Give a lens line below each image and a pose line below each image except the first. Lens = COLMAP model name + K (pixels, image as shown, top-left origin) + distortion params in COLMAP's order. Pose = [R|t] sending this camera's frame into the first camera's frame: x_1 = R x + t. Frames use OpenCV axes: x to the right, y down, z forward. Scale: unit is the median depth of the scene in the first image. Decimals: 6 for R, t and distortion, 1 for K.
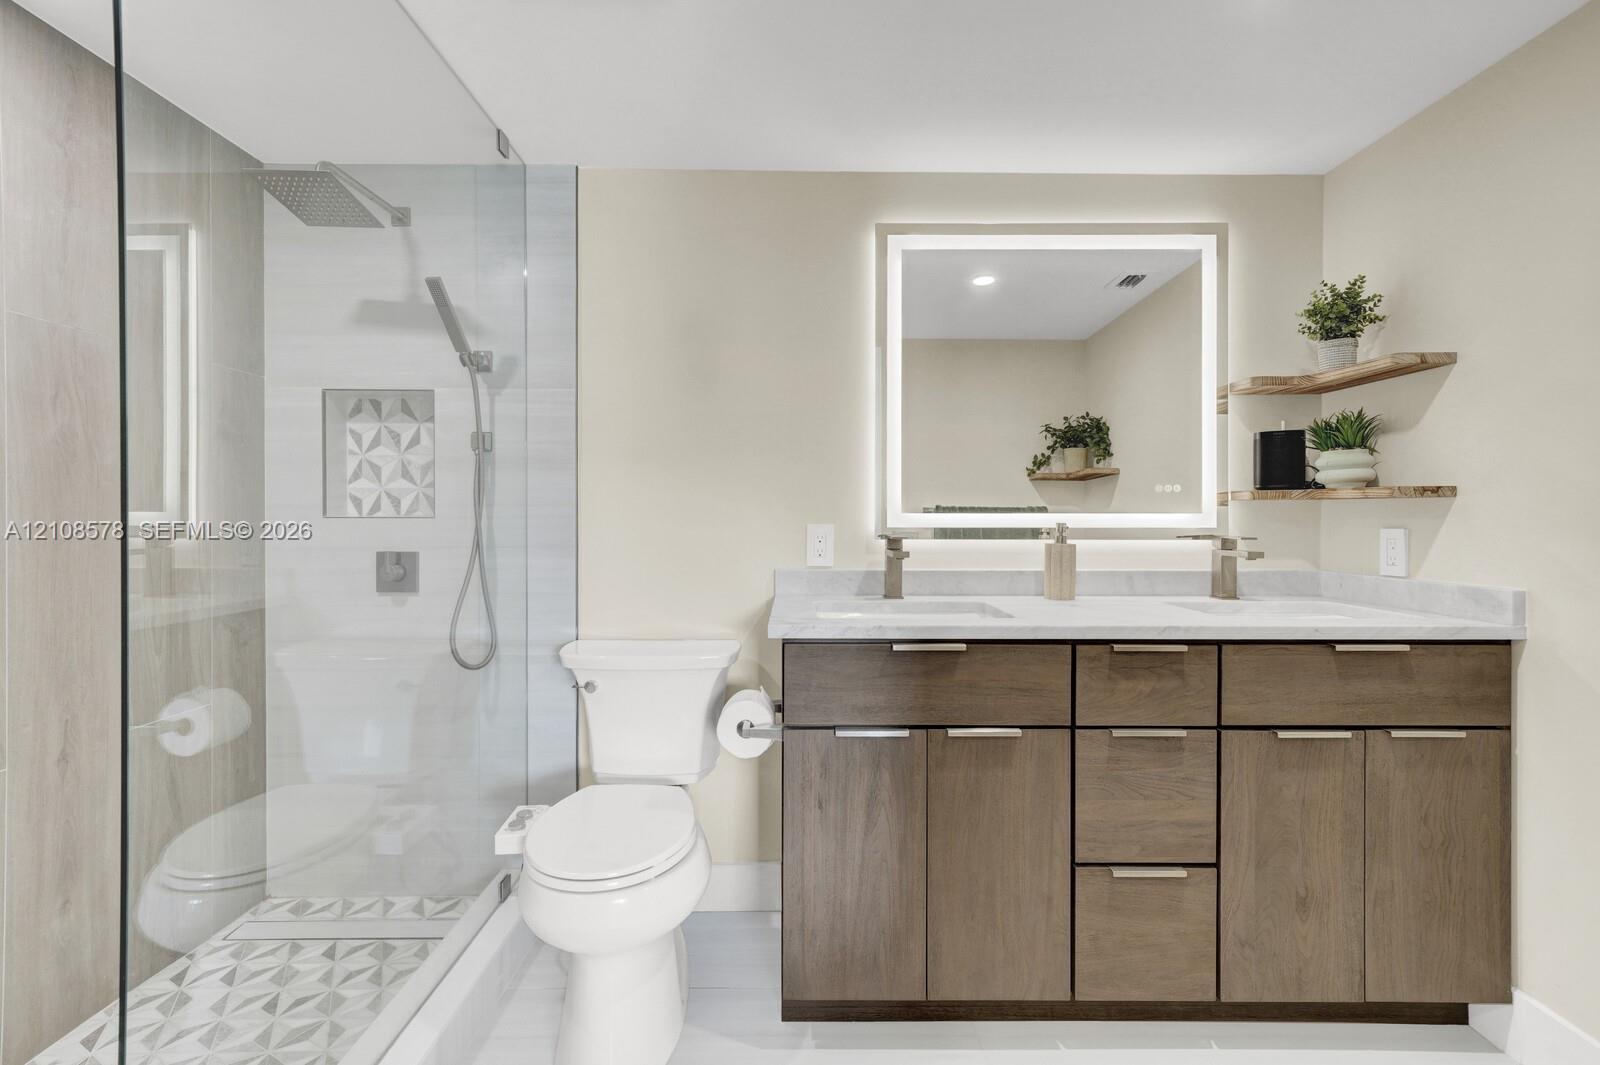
lens RADIAL K [[715.1, 0, 801.9], [0, 715.1, 525.8], [0, 0, 1]] dist [0.004271, 0.000773]
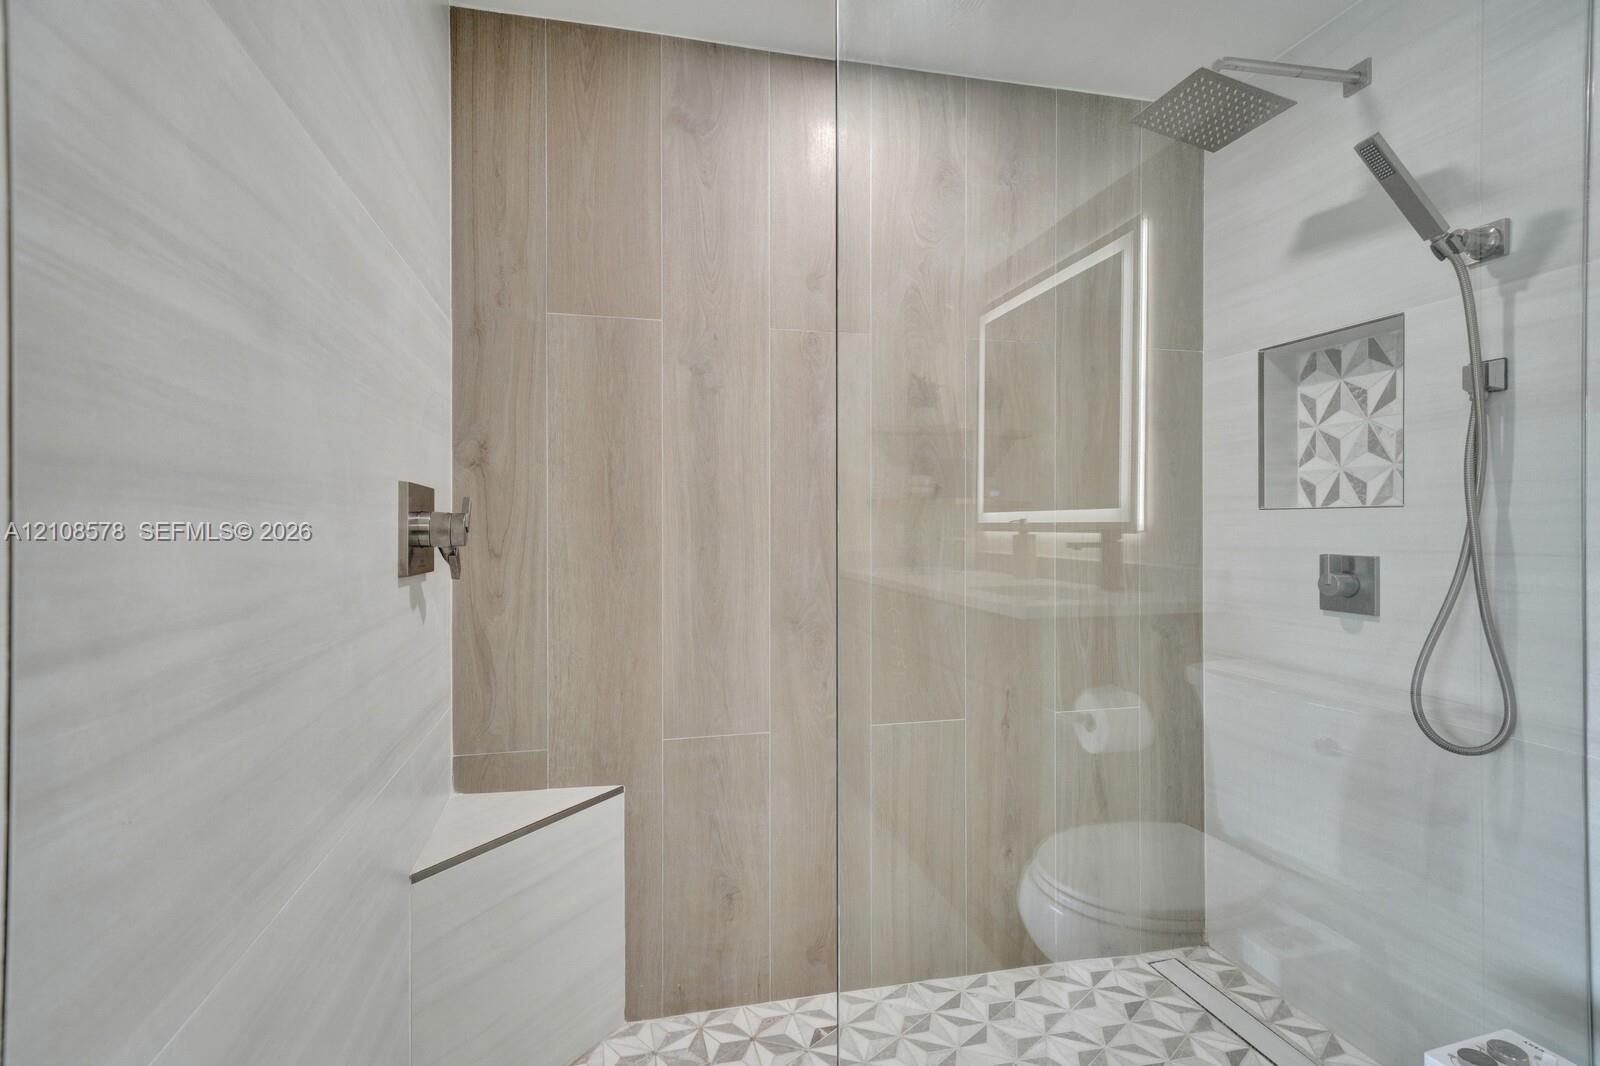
lens RADIAL K [[751.0, 0, 795.0], [0, 751.0, 527.5], [0, 0, 1]] dist [0.006901, 0.002767]
pose [[0.220783, 0.001051, -0.975322, 0.043035], [-0.009892, 0.999950, -0.001162, 0.015038], [0.975273, 0.009904, 0.220782, 0.303923]]
